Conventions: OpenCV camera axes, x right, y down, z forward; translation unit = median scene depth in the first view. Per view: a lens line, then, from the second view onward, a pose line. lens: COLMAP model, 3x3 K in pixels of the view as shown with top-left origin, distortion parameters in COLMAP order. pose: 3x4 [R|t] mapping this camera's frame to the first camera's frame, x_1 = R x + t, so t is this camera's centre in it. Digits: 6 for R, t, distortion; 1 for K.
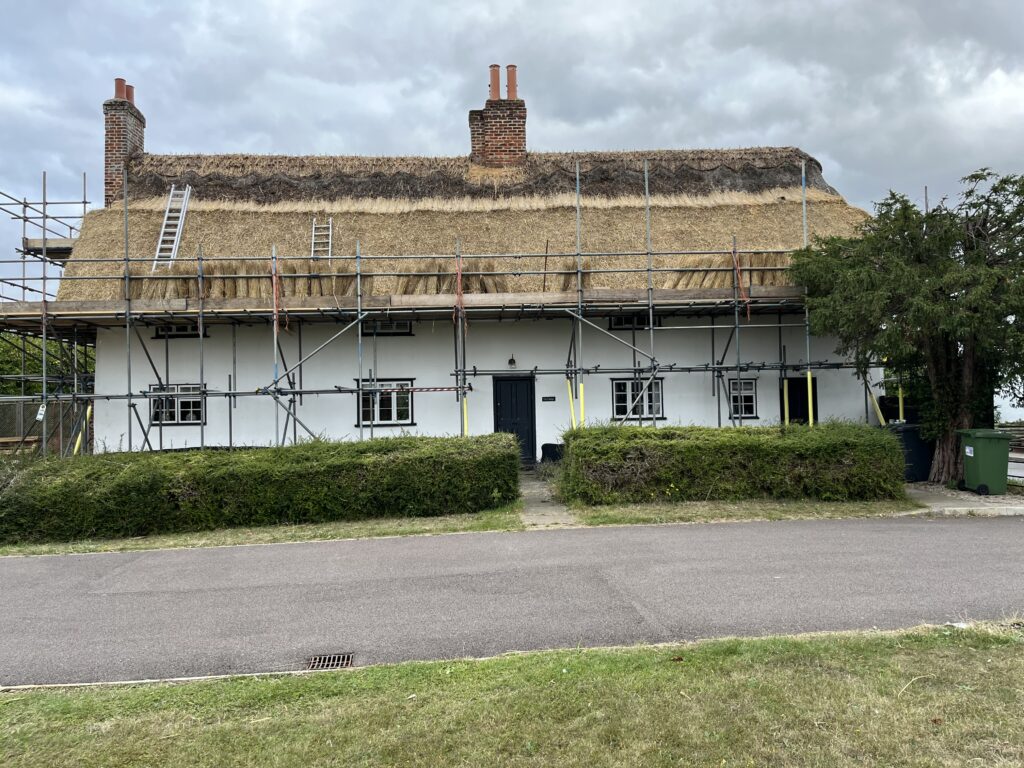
lens RADIAL K [[766.0, 0, 509.5], [0, 766.0, 388.3], [0, 0, 1]] dist [0.058462, -0.079529]
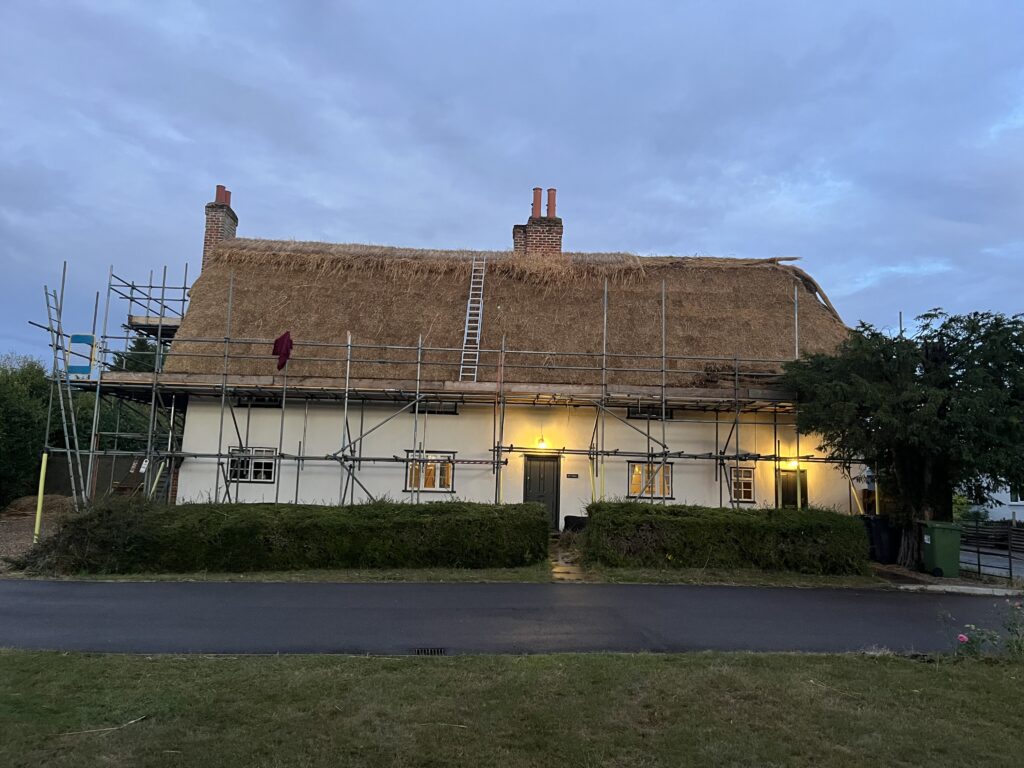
lens RADIAL K [[766.0, 0, 514.5], [0, 766.0, 385.8], [0, 0, 1]] dist [0.057108, -0.076083]
pose [[0.998661, 0.049645, -0.014537, -0.029155], [-0.050842, 0.993809, -0.098784, -0.002688], [0.009543, 0.099391, 0.995003, -0.179708]]
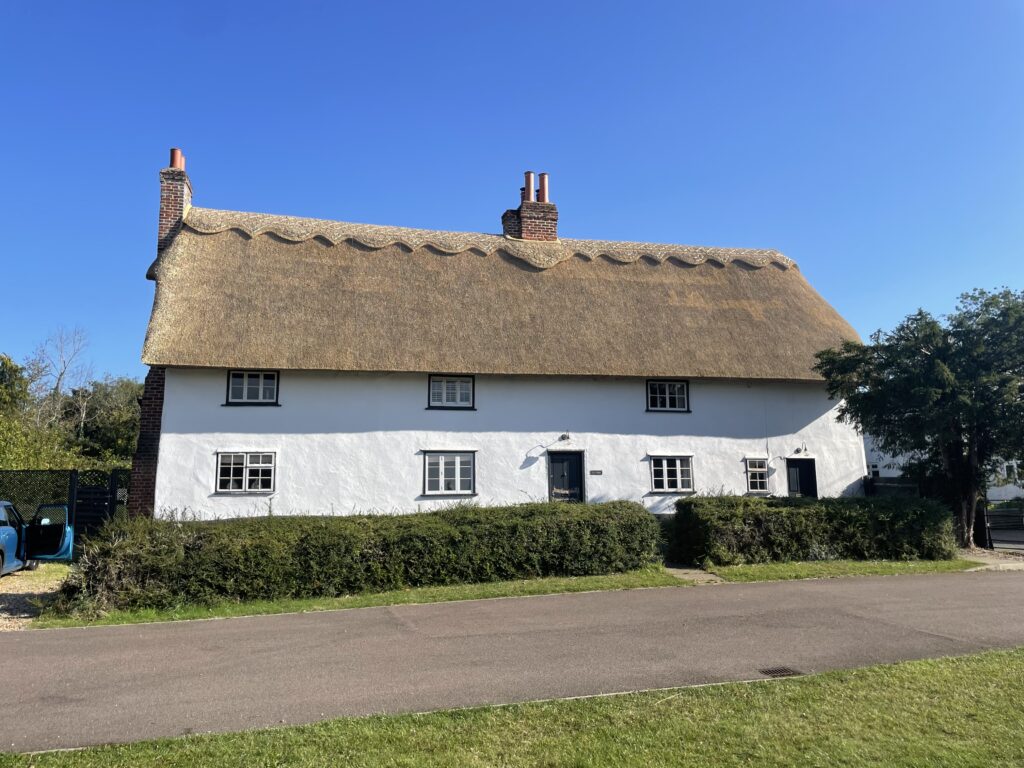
lens RADIAL K [[763.7, 0, 512.0], [0, 763.7, 384.0], [0, 0, 1]] dist [0.044958, -0.001180]
pose [[0.978247, 0.040230, 0.203505, -0.344039], [-0.017723, 0.993636, -0.111233, 0.013832], [-0.206685, 0.105207, 0.972735, -0.058257]]
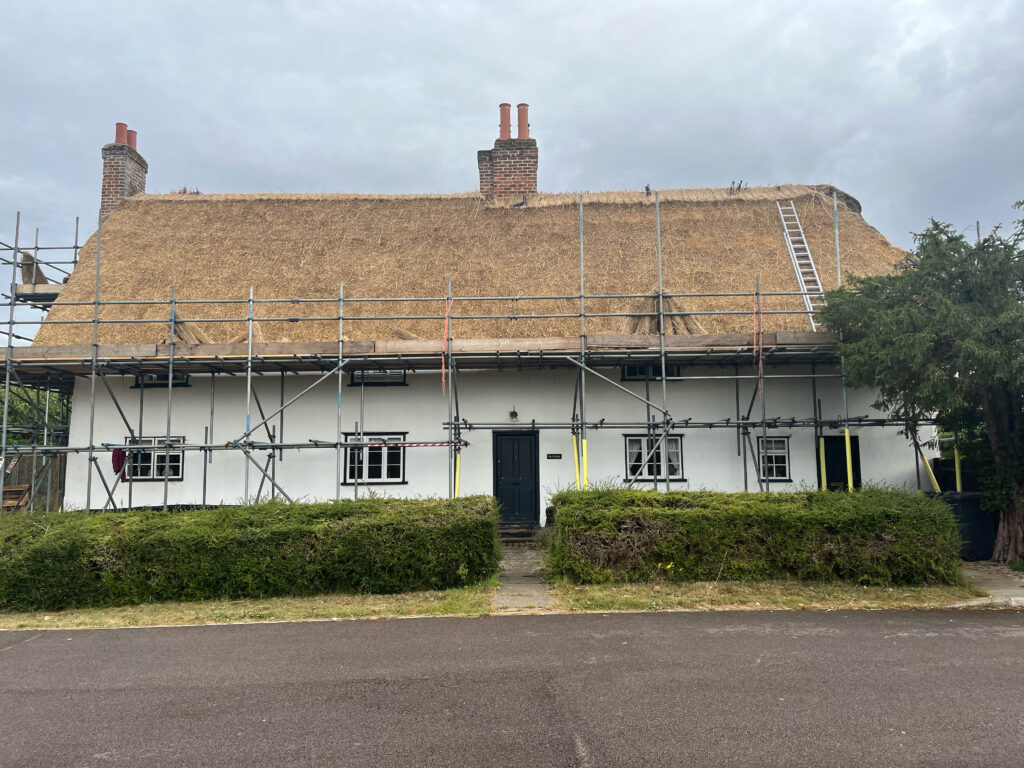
lens RADIAL K [[766.0, 0, 512.0], [0, 766.0, 384.0], [0, 0, 1]] dist [0.058070, -0.078093]
pose [[0.998082, 0.005203, -0.061681, 0.066015], [-0.010027, 0.996891, -0.078150, -0.000164], [0.061083, 0.078618, 0.995032, 0.106996]]
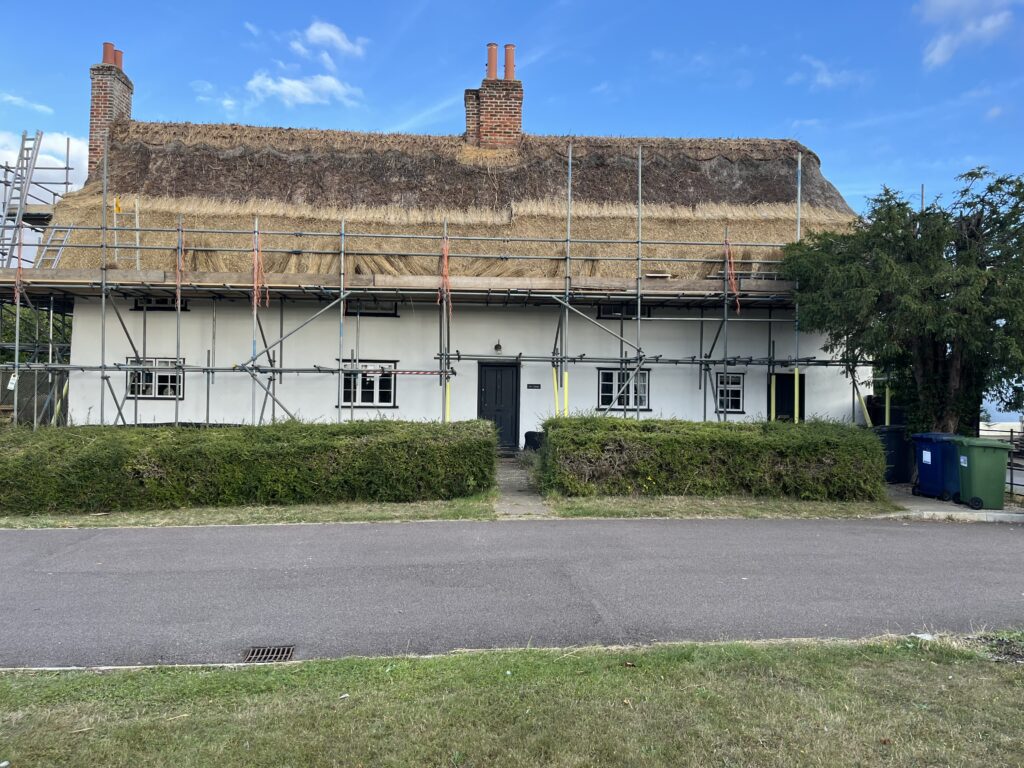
lens RADIAL K [[766.0, 0, 514.5], [0, 766.0, 385.8], [0, 0, 1]] dist [0.057108, -0.076083]
pose [[0.999315, 0.035606, 0.010121, 0.019107], [-0.035763, 0.999236, 0.015783, -0.001665], [-0.009551, -0.016134, 0.999824, 0.016707]]
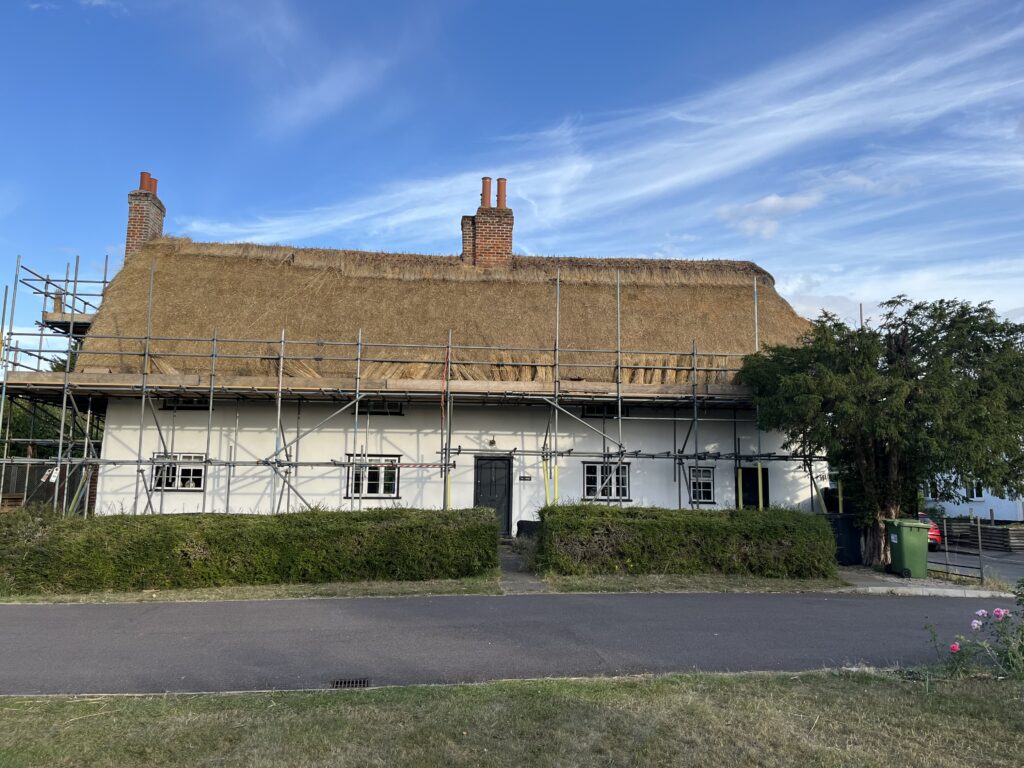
lens RADIAL K [[767.7, 0, 512.3], [0, 767.7, 387.7], [0, 0, 1]] dist [0.056975, -0.075389]
pose [[0.998509, 0.040399, 0.036702, -0.014057], [-0.036340, 0.993782, -0.105242, 0.001421], [-0.040725, 0.103752, 0.993769, -0.109903]]
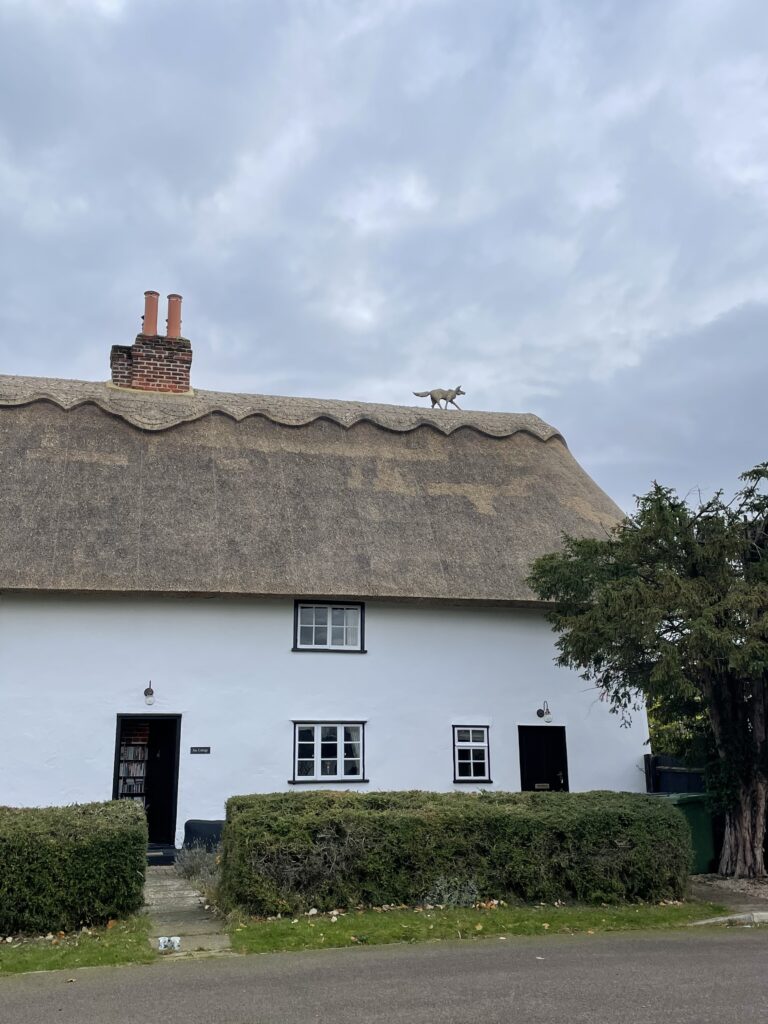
lens RADIAL K [[1018.6, 0, 384.0], [0, 1018.6, 512.0], [0, 0, 1]] dist [0.072053, -0.013727]
pose [[0.973634, 0.068261, 0.217664, -0.002718], [-0.018118, 0.974304, -0.224506, 0.011004], [-0.227396, 0.214643, 0.949852, 0.064930]]
